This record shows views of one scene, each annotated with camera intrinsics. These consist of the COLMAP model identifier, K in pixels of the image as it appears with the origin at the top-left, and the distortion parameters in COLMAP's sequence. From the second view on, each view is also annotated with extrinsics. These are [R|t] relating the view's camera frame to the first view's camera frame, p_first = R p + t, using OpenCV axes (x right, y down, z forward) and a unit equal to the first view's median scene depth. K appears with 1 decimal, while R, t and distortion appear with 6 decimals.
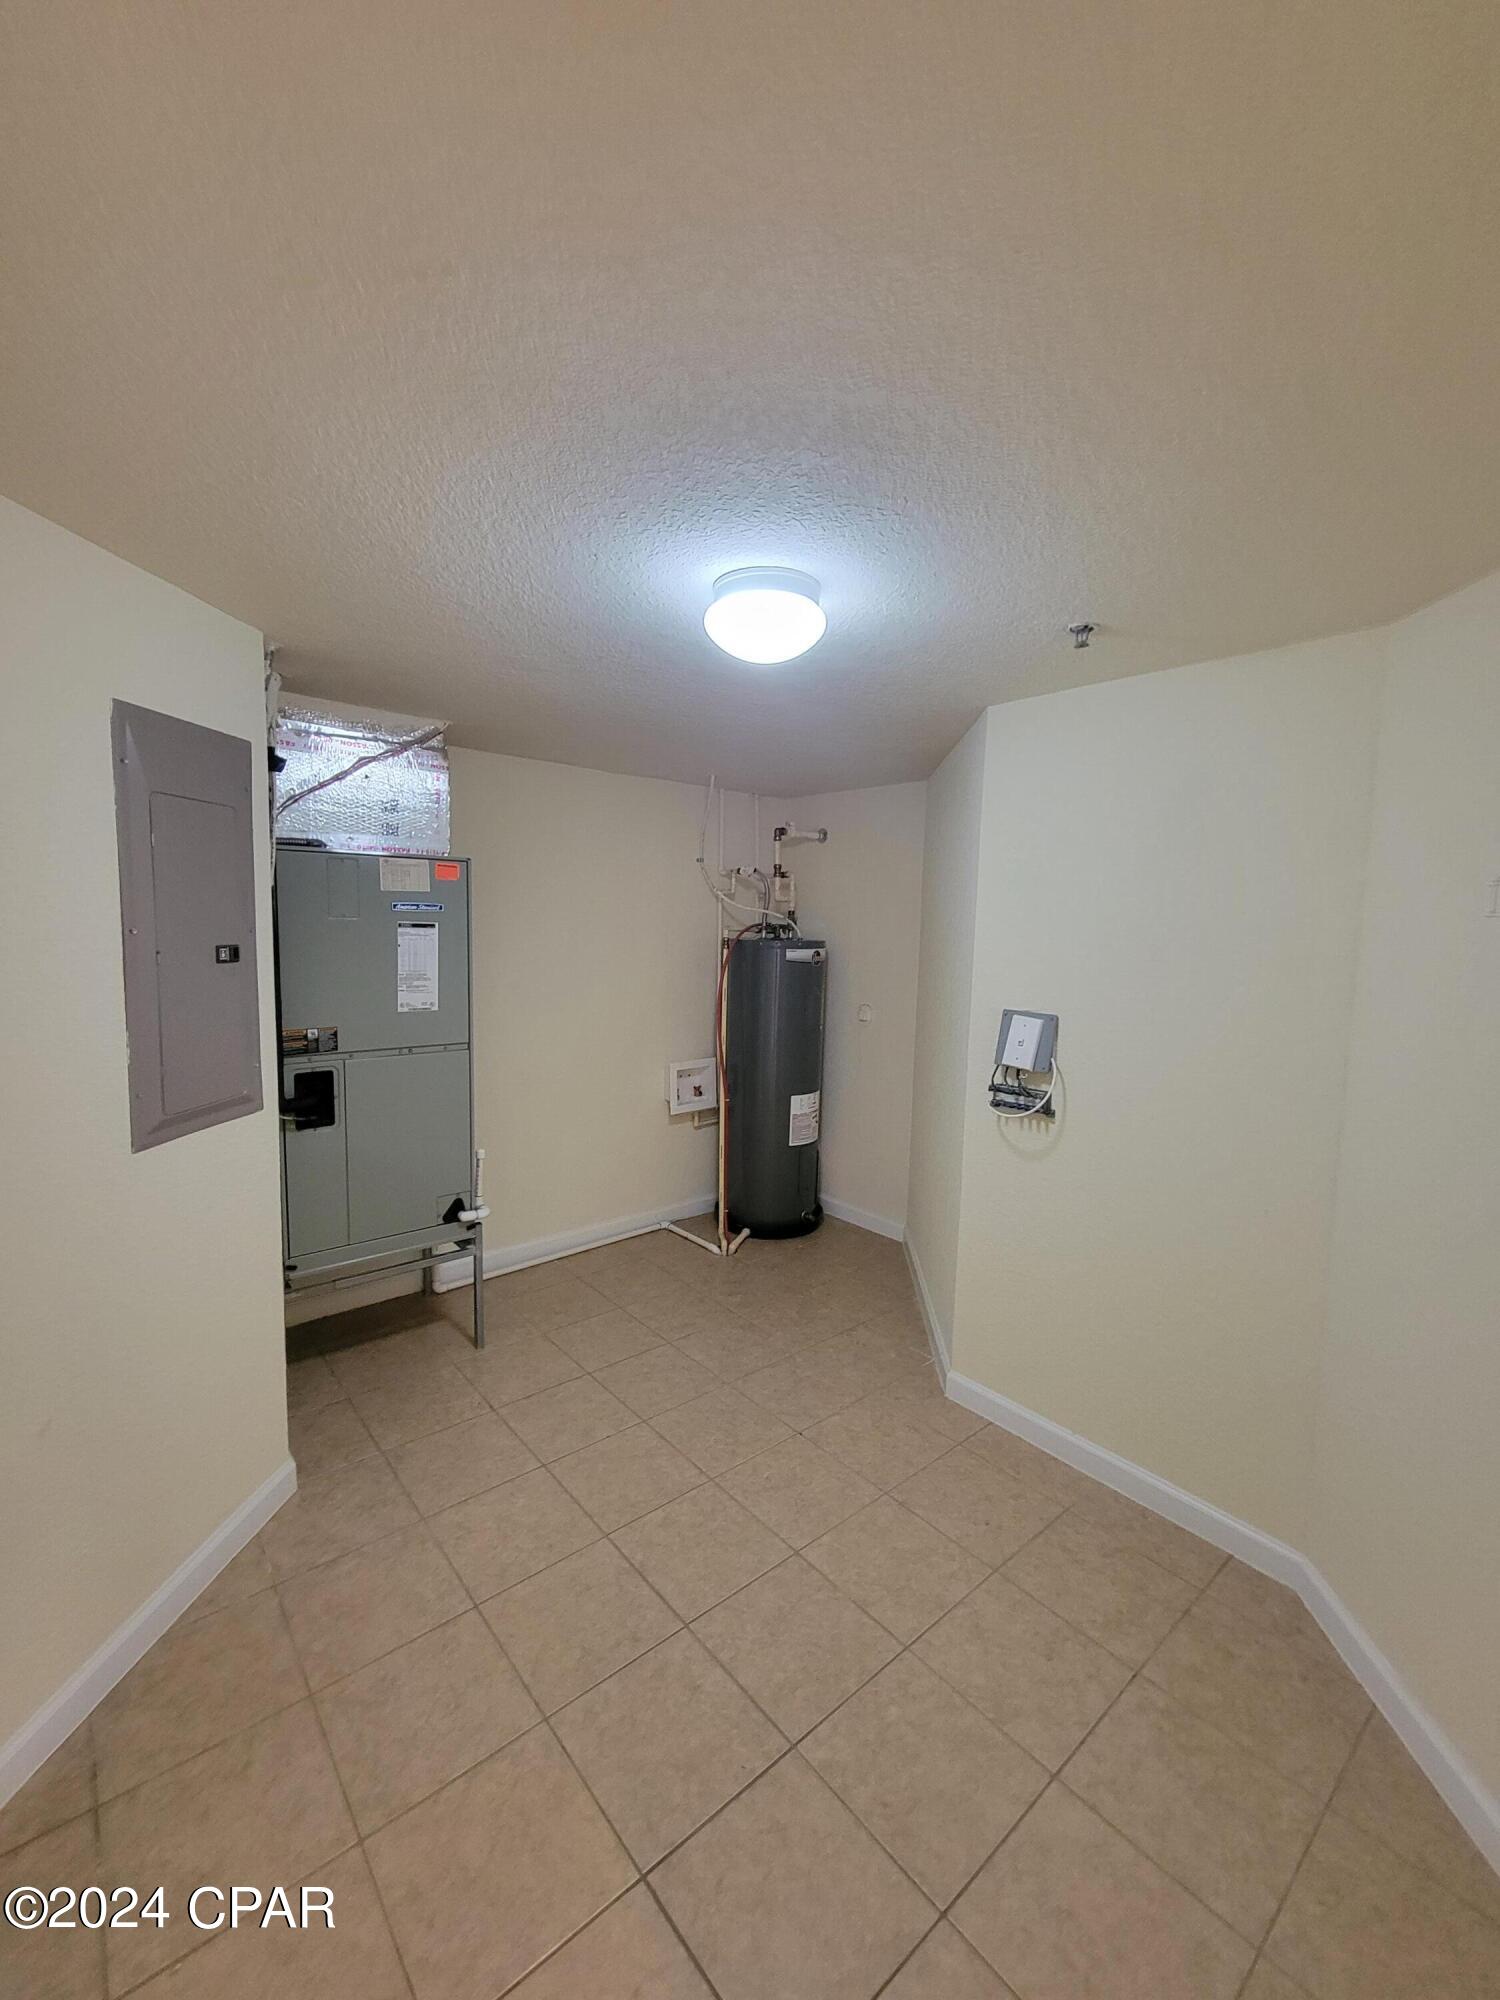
lens RADIAL K [[819.6, 0, 749.4], [0, 819.6, 999.6], [0, 0, 1]] dist [0.001759, -0.001650]
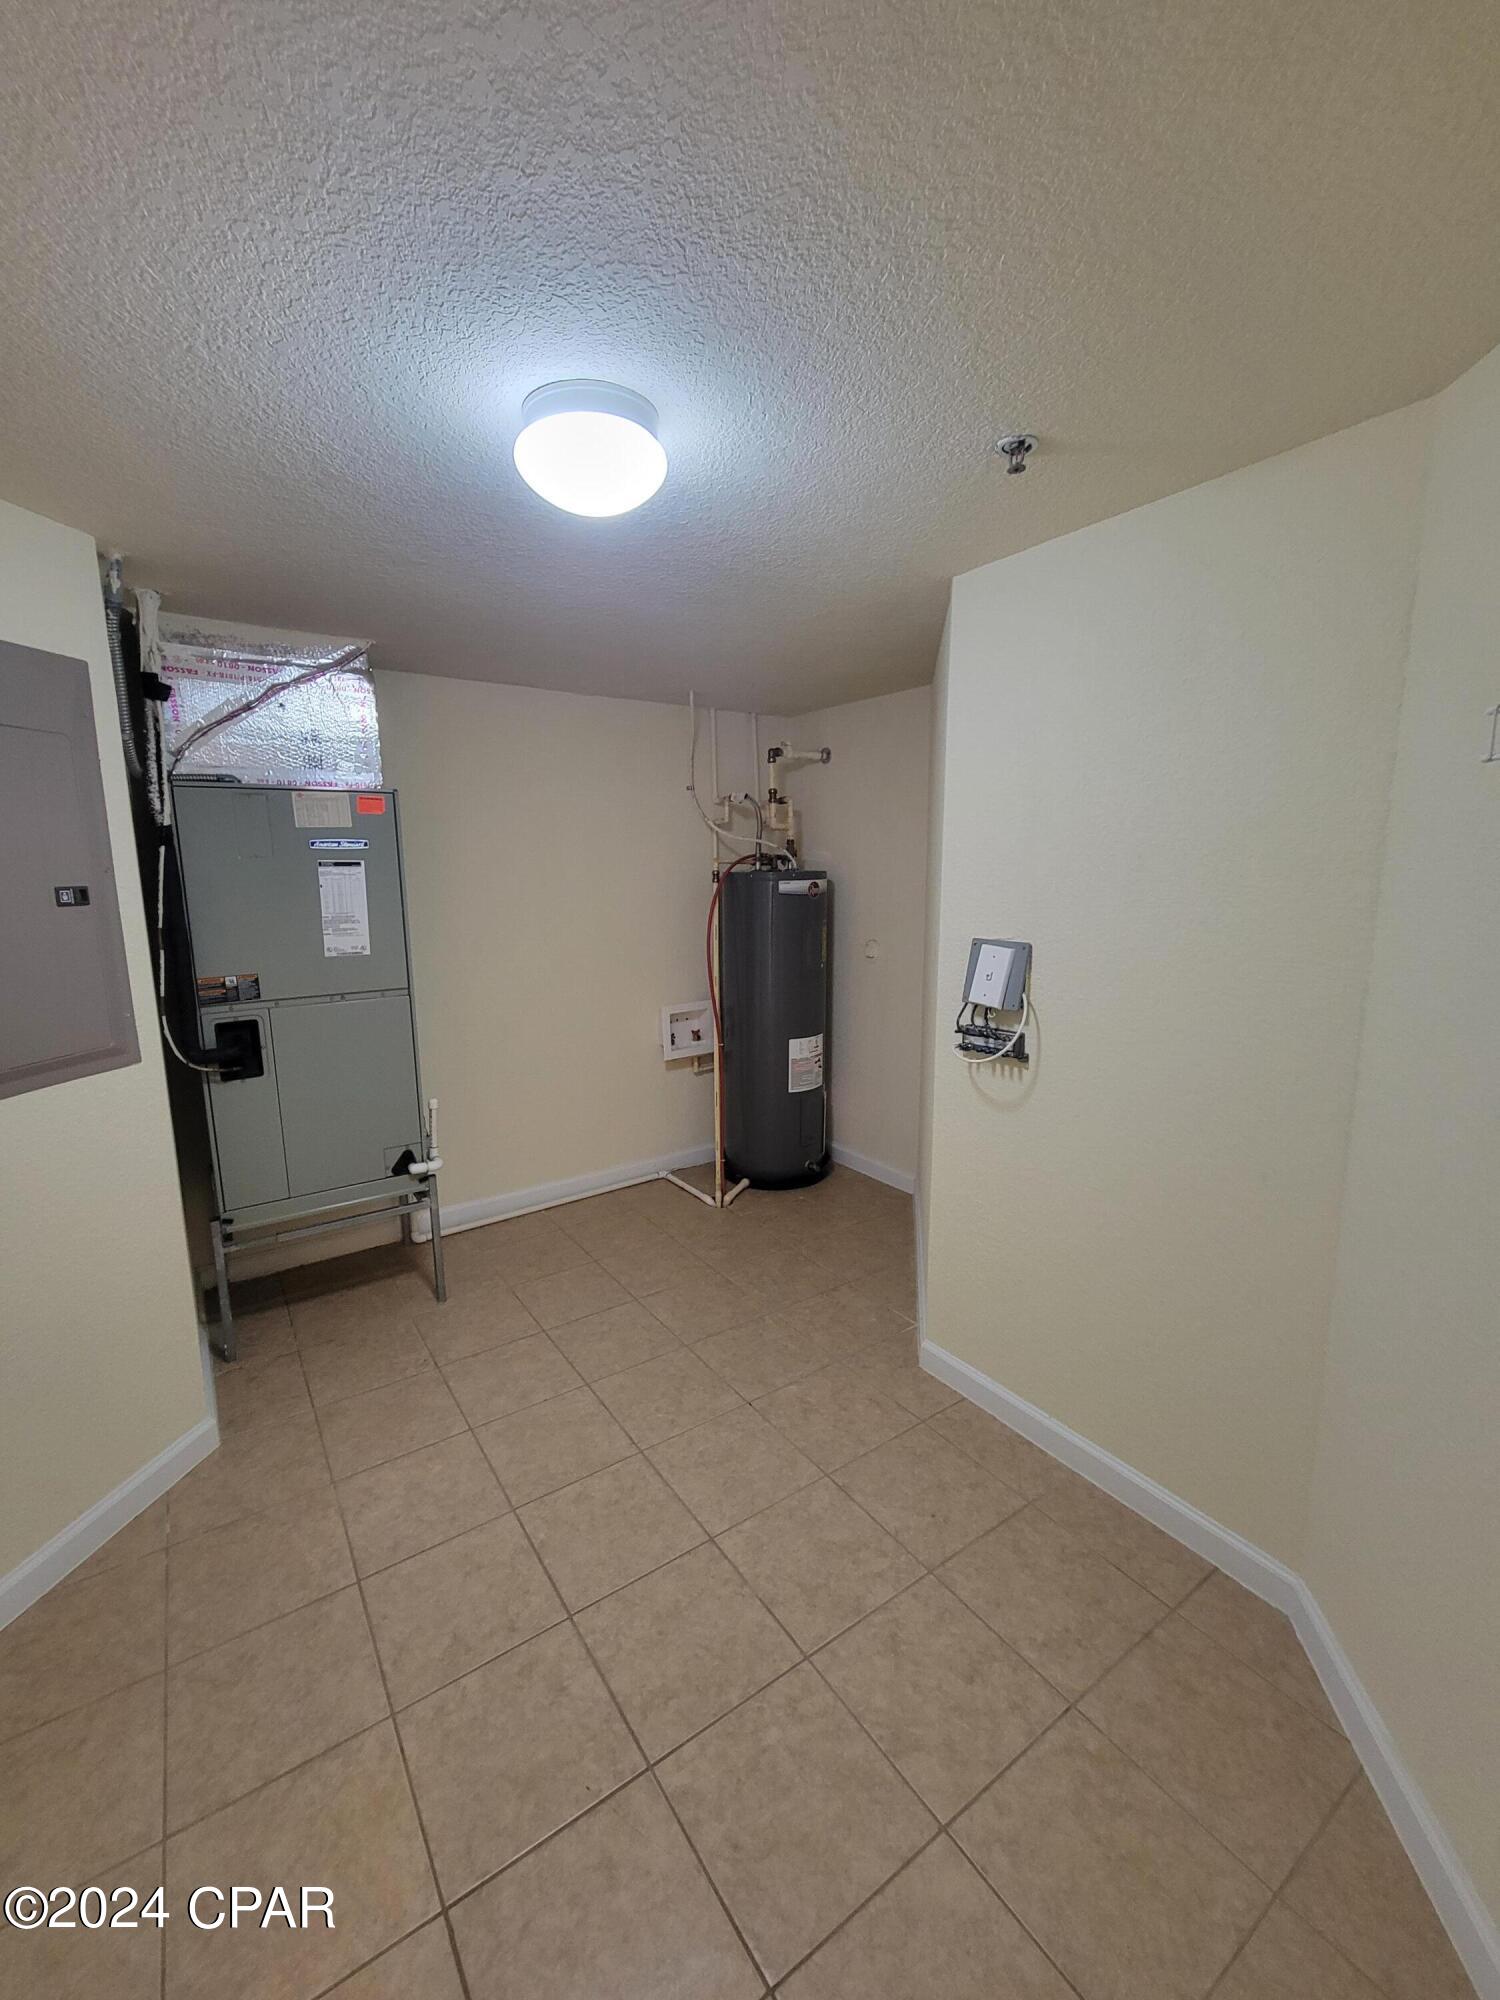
lens RADIAL K [[819.6, 0, 749.1], [0, 819.6, 1001.2], [0, 0, 1]] dist [0.001759, -0.001650]
pose [[0.994224, -0.016050, -0.106120, 0.194172], [0.023556, 0.997279, 0.069862, 0.014097], [0.104710, -0.071958, 0.991896, 0.134473]]
